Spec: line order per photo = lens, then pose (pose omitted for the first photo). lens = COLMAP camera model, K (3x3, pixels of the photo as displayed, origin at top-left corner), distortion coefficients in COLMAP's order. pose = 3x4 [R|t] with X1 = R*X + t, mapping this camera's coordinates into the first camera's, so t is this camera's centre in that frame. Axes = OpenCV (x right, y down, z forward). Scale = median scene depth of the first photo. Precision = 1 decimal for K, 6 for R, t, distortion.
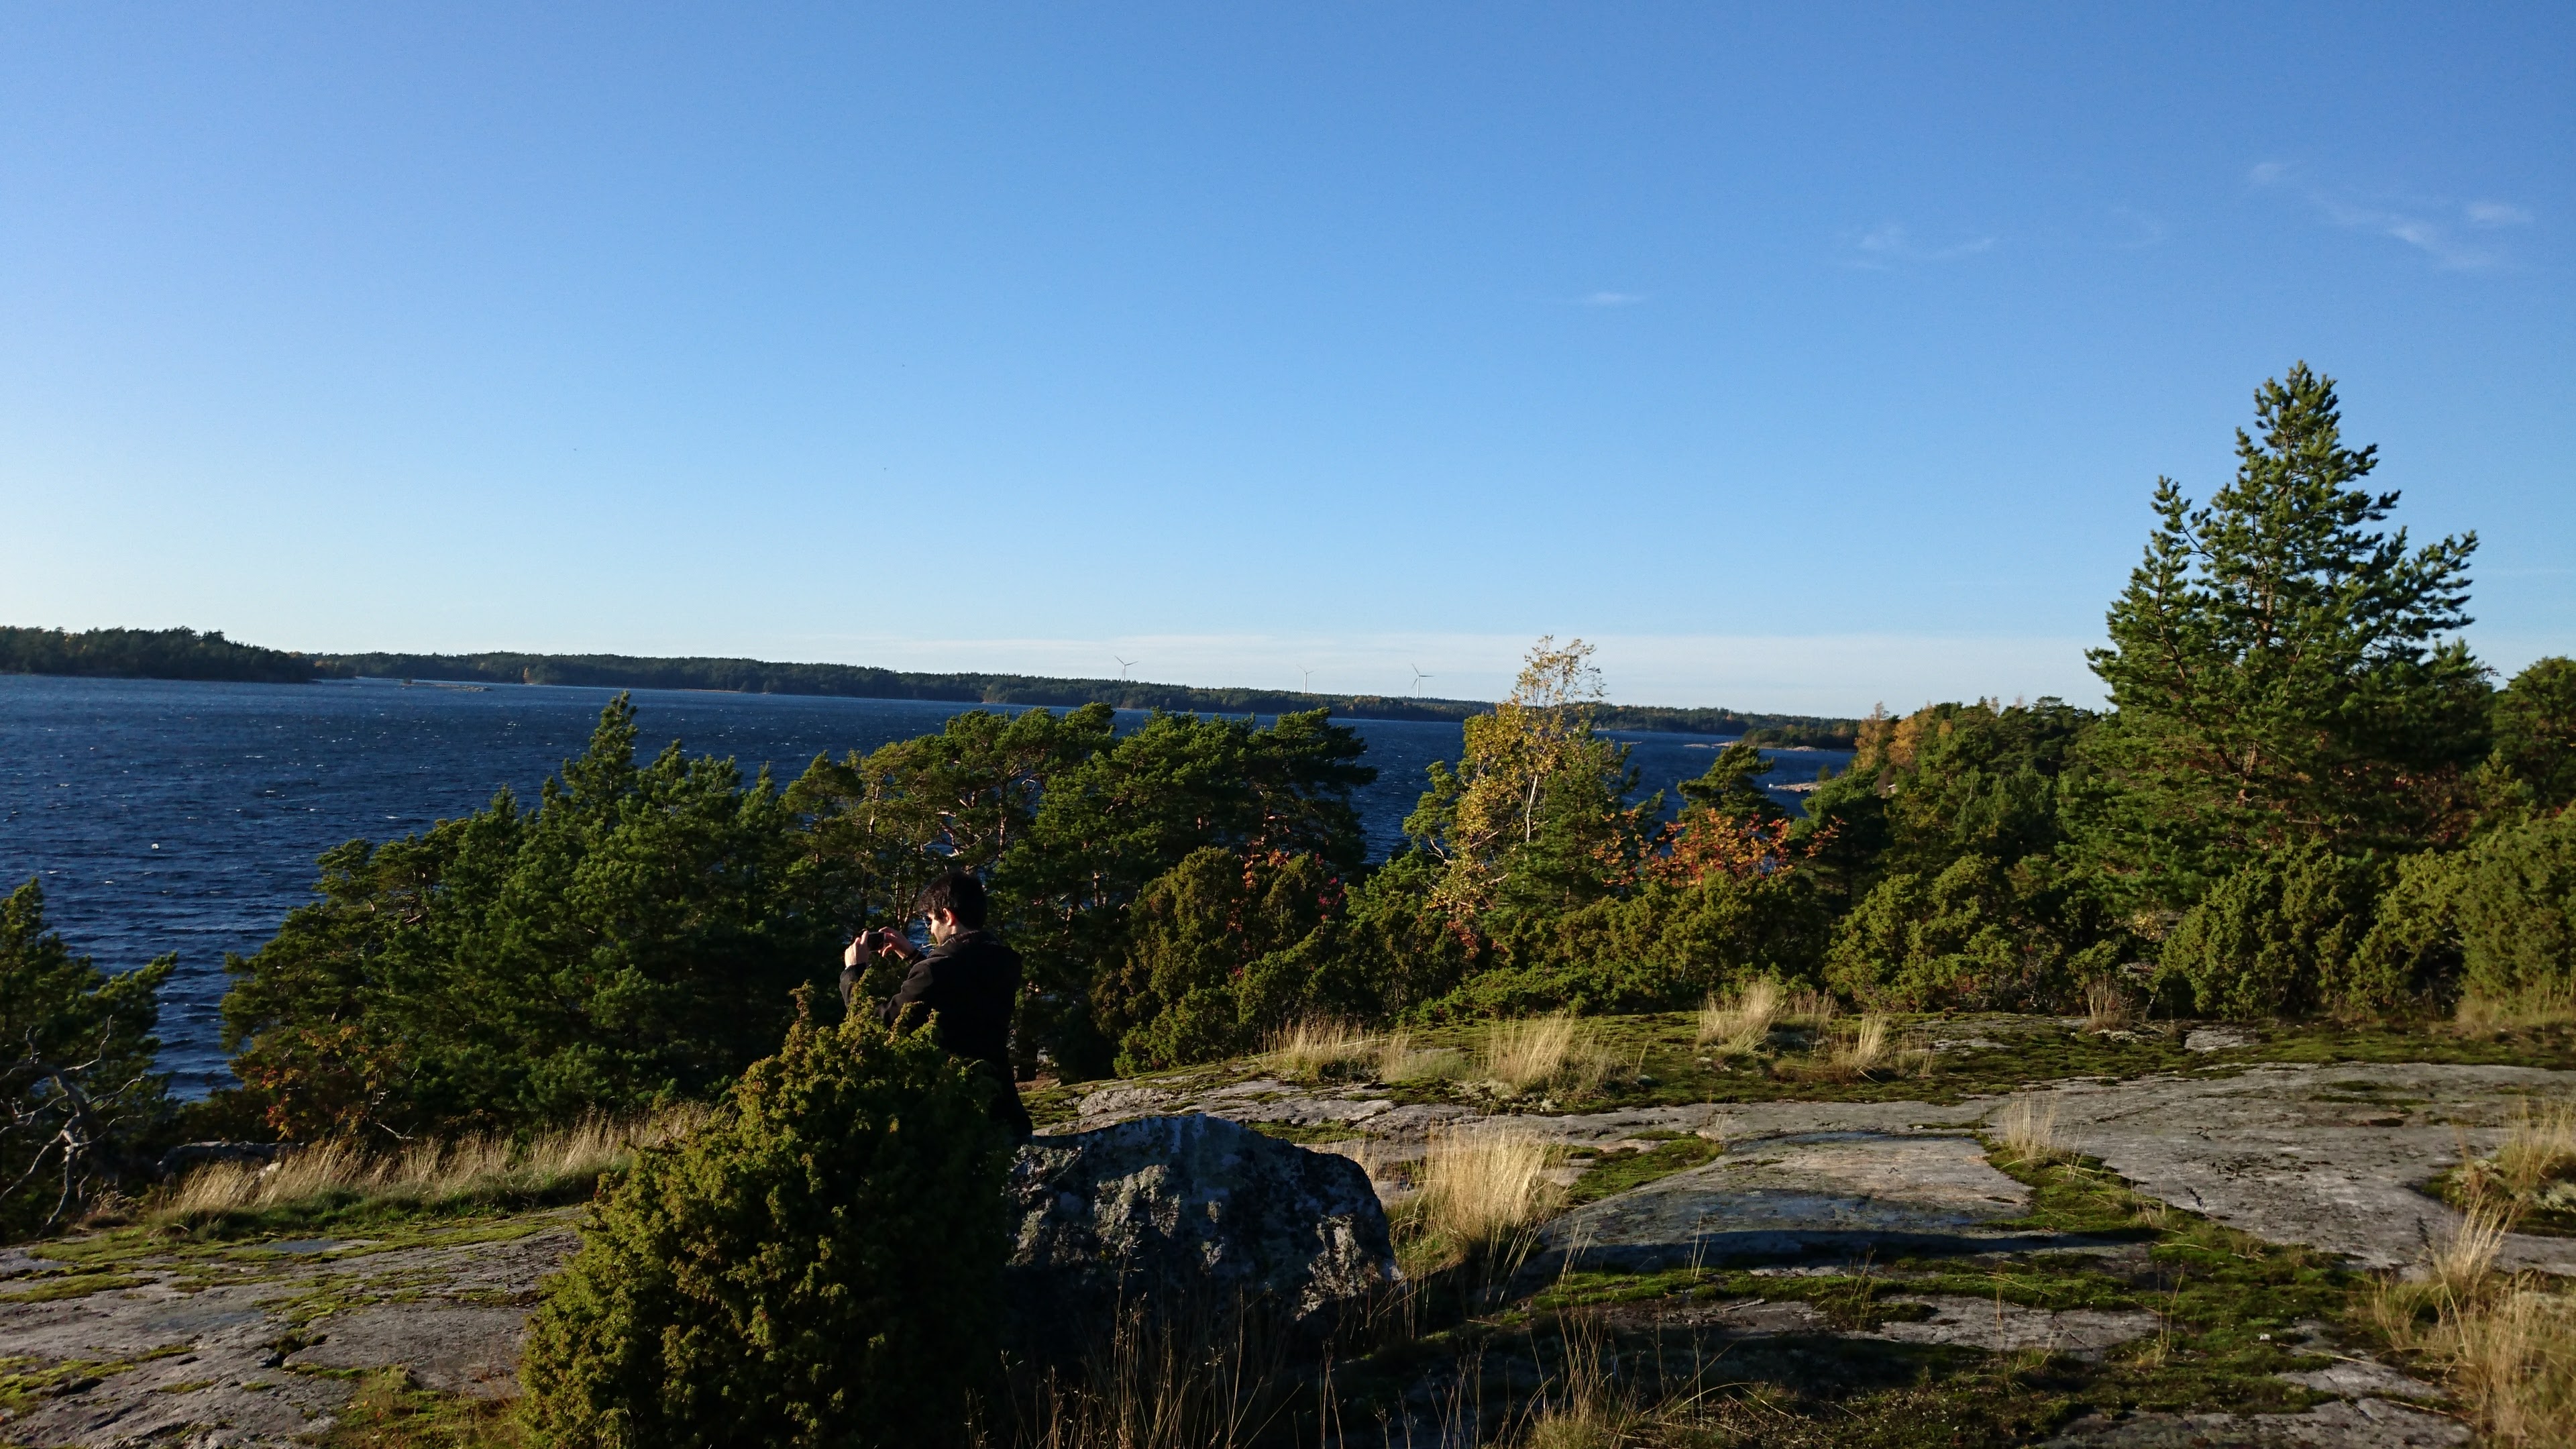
lens RADIAL K [[1837.5, 0, 1288.0], [0, 1837.5, 724.5], [0, 0, 1]] dist [0.007281, -0.027205]
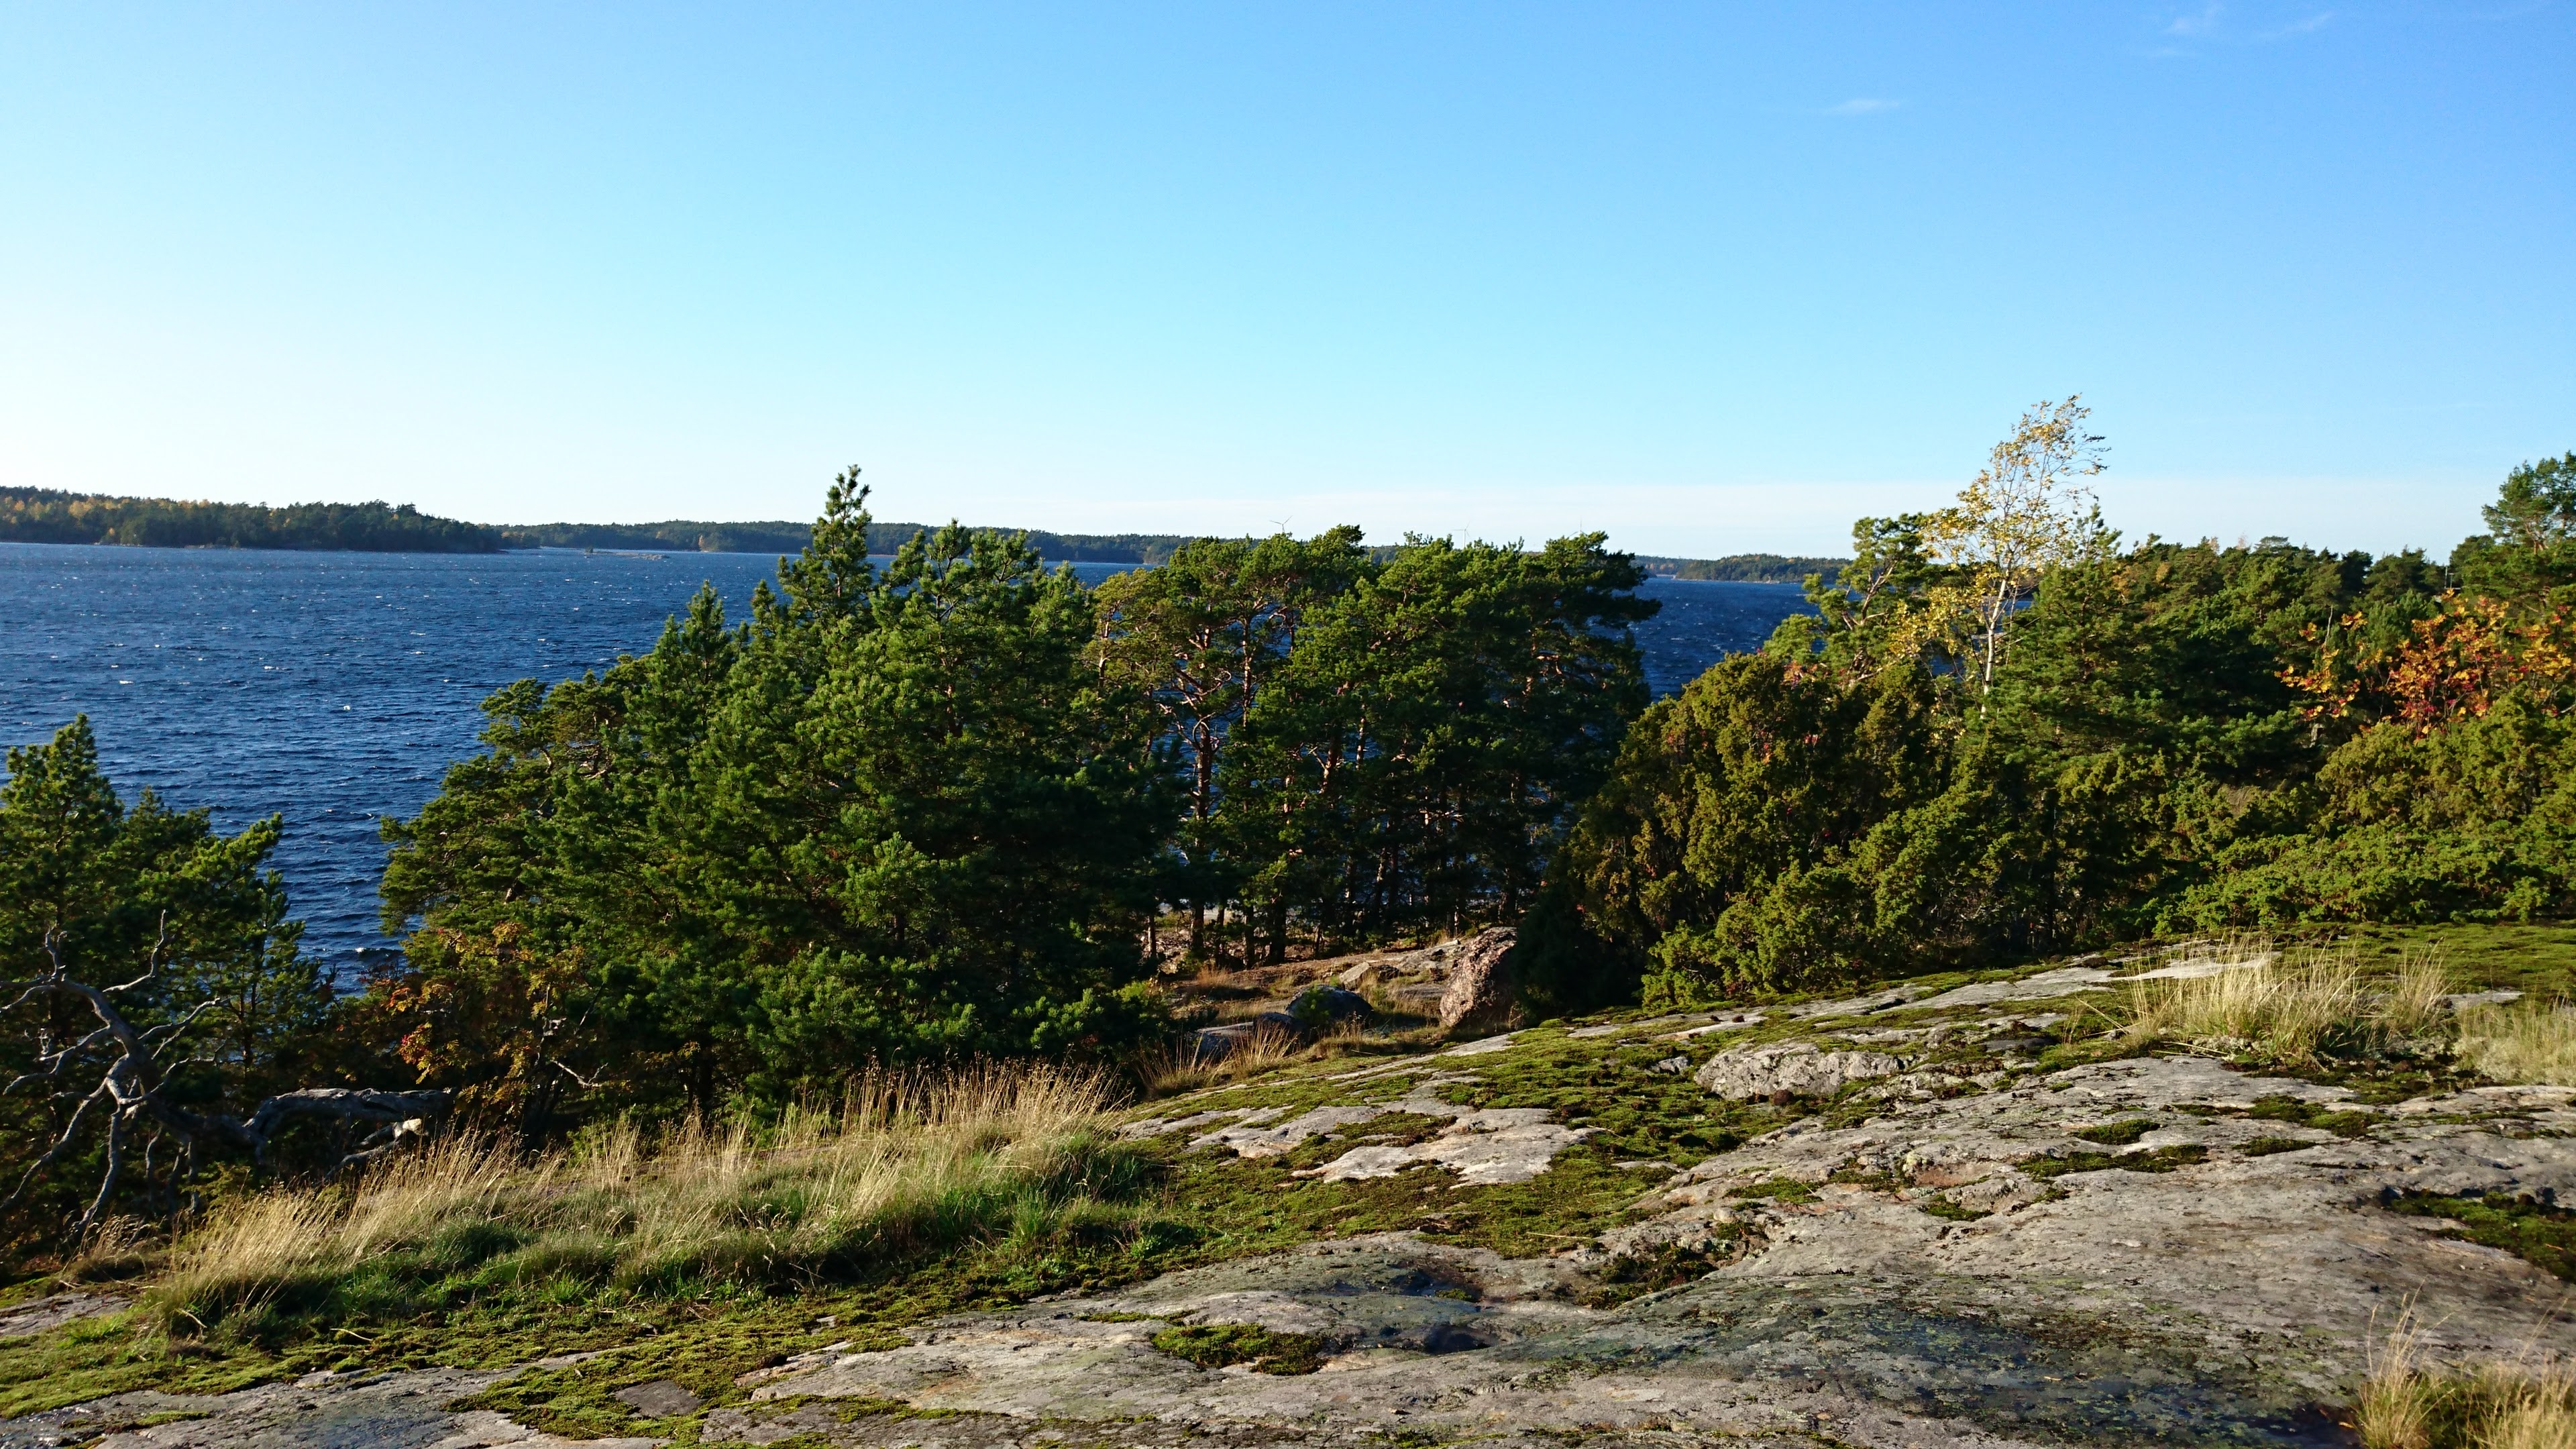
lens RADIAL K [[1876.1, 0, 1288.0], [0, 1876.1, 724.5], [0, 0, 1]] dist [-0.028459, 0.004932]
pose [[0.995796, -0.008006, -0.091248, -0.143253], [0.015010, 0.996970, 0.076322, 0.038052], [0.090361, -0.077370, 0.992899, 0.312763]]
